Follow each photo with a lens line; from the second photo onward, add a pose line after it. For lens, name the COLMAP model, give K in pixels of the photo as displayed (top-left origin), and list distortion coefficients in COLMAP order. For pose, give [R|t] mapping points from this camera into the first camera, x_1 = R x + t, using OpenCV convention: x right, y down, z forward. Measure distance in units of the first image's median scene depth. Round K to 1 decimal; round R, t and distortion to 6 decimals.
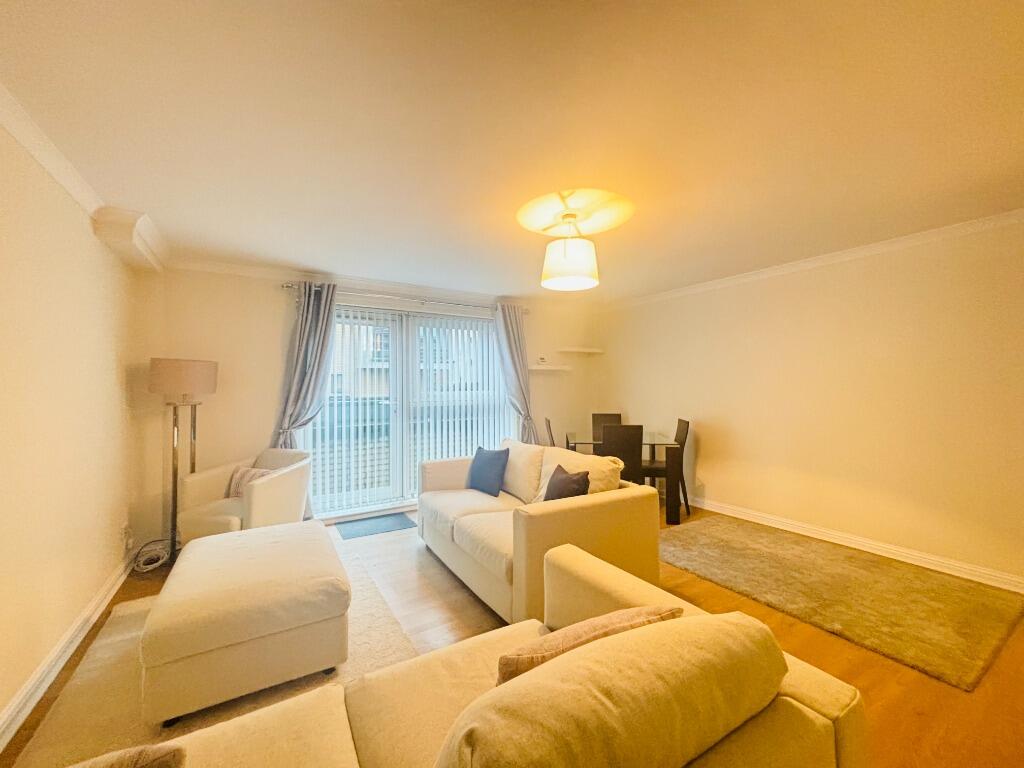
lens RADIAL K [[411.0, 0, 516.8], [0, 411.0, 384.2], [0, 0, 1]] dist [0.009282, -0.000917]
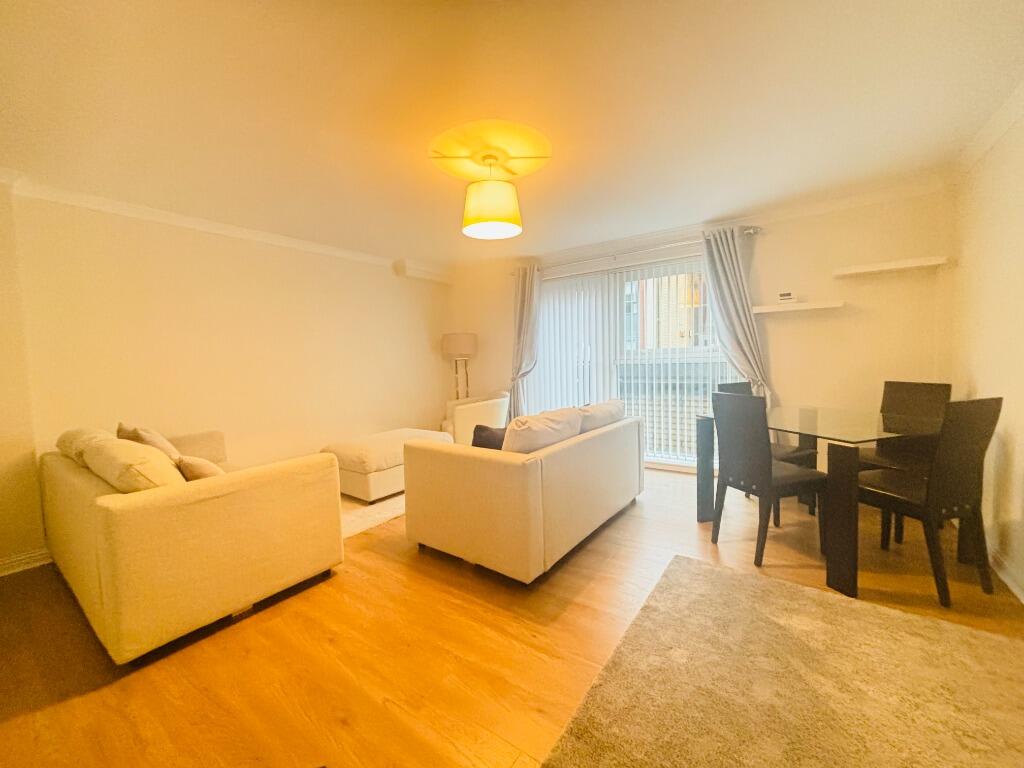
lens RADIAL K [[411.0, 0, 514.4], [0, 411.0, 384.7], [0, 0, 1]] dist [0.009282, -0.000917]
pose [[0.390167, 0.054982, -0.919101, 0.709317], [0.030905, 0.996871, 0.072754, 0.029211], [0.920225, -0.056791, 0.387247, 0.447996]]
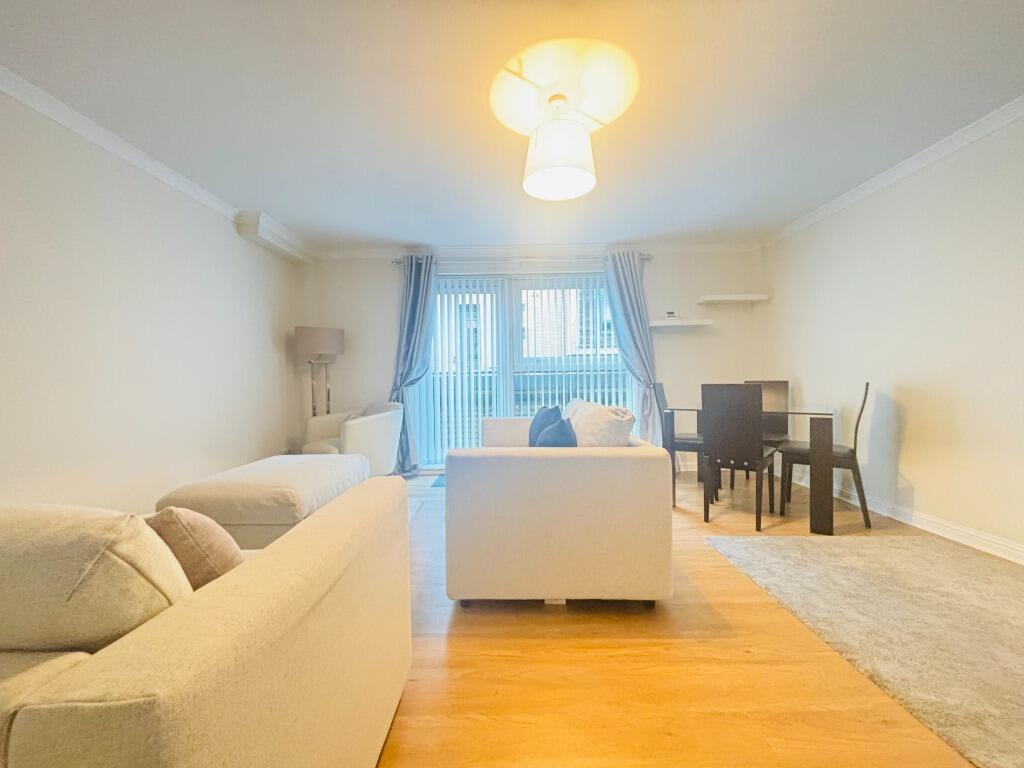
lens RADIAL K [[411.0, 0, 514.1], [0, 411.0, 385.6], [0, 0, 1]] dist [0.009282, -0.000917]
pose [[0.847883, 0.000392, -0.530184, 0.323671], [0.013651, 0.999652, 0.022570, 0.082508], [0.530008, -0.026374, 0.847582, 0.187678]]
